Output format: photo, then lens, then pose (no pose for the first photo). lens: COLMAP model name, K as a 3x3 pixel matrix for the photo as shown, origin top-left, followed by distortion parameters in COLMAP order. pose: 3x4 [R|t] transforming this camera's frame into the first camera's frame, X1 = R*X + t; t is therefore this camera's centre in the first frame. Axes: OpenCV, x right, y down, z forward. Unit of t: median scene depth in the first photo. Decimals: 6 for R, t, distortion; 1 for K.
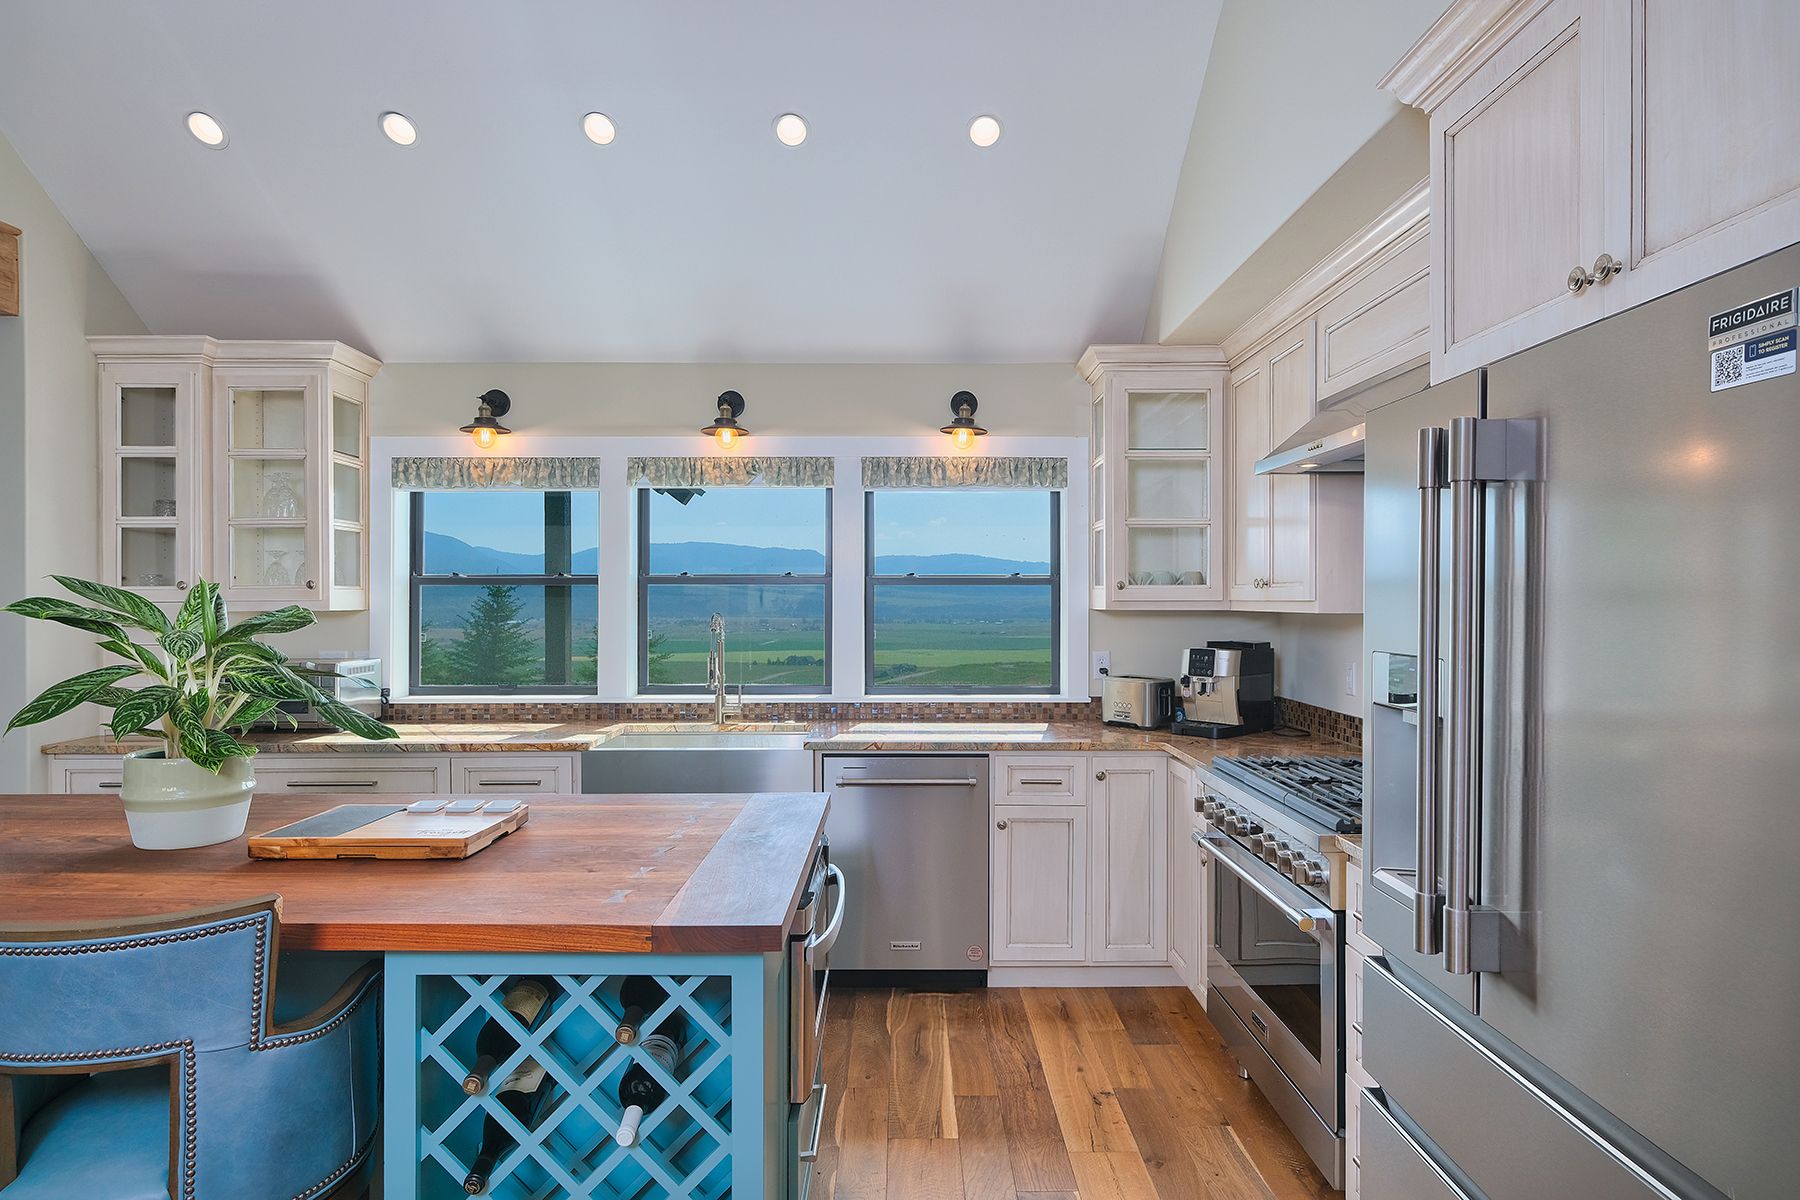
lens RADIAL K [[999.2, 0, 900.0], [0, 999.2, 600.0], [0, 0, 1]] dist [0.000972, 0.000004]
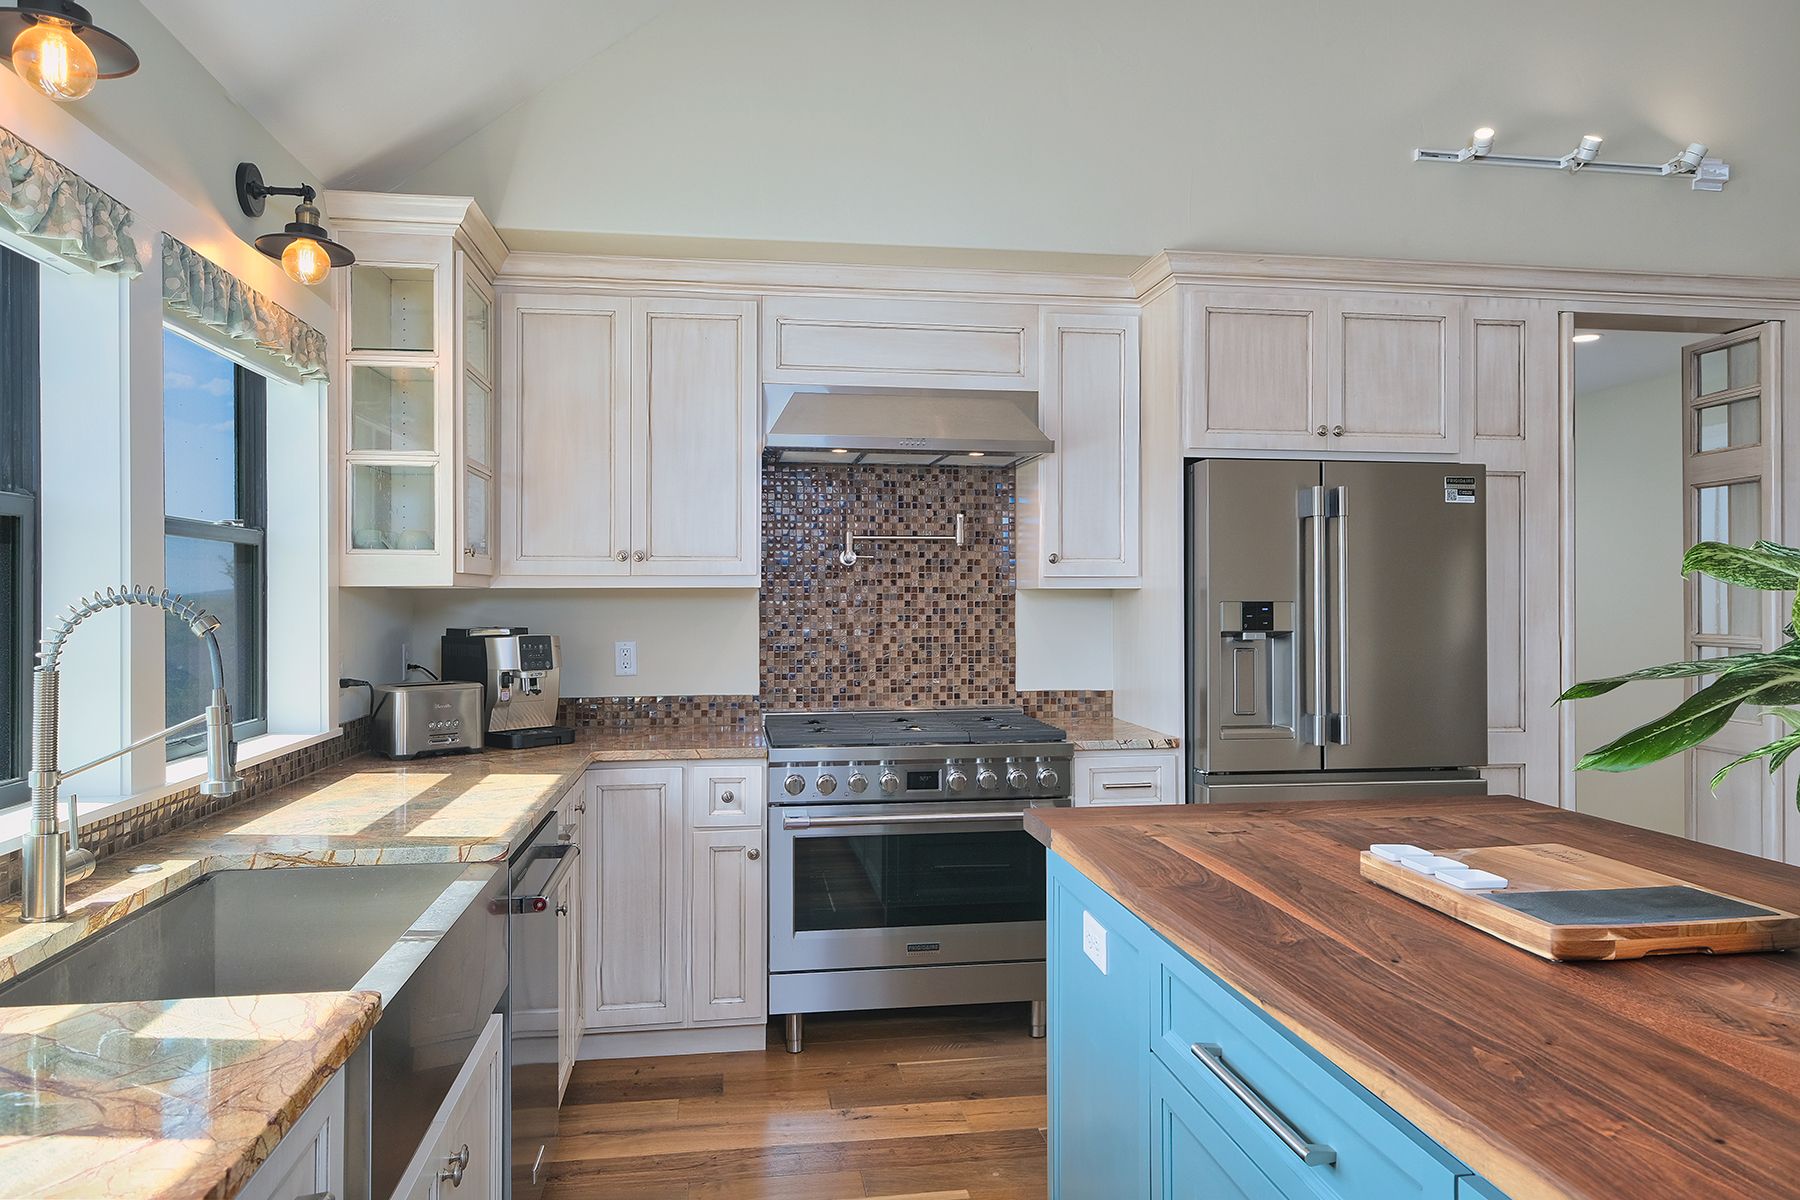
lens RADIAL K [[1154.4, 0, 900.0], [0, 1154.4, 600.0], [0, 0, 1]] dist [-0.002386, -0.001256]
pose [[-0.157862, 0.000285, 0.987461, -0.632910], [0.005692, 0.999984, 0.000621, 0.021746], [-0.987445, 0.005719, -0.157861, 0.842521]]
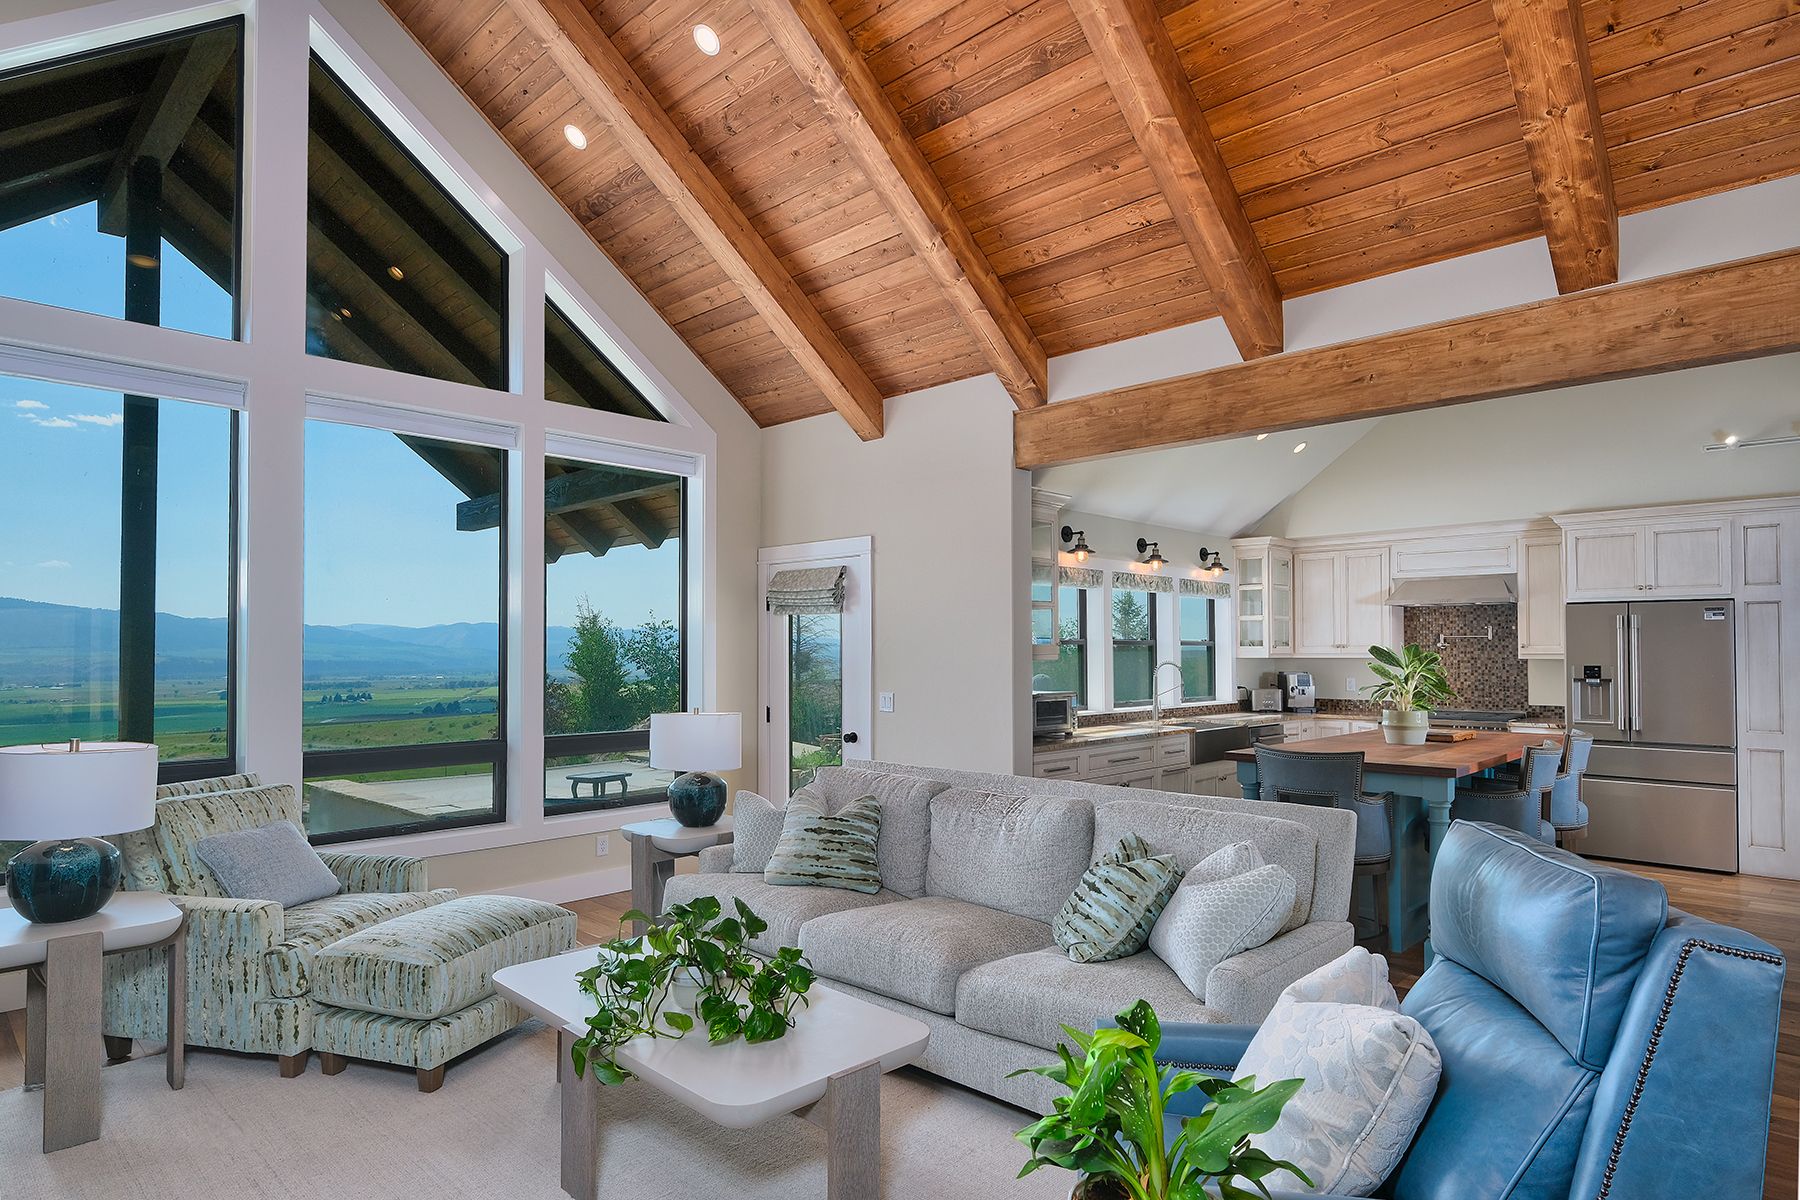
lens RADIAL K [[993.2, 0, 900.6], [0, 993.2, 630.5], [0, 0, 1]] dist [0.002708, -0.000410]
pose [[0.703905, 0.014302, 0.710150, -1.930464], [0.004305, 0.999693, -0.024400, -0.000247], [-0.710281, 0.020233, 0.703628, 0.049534]]
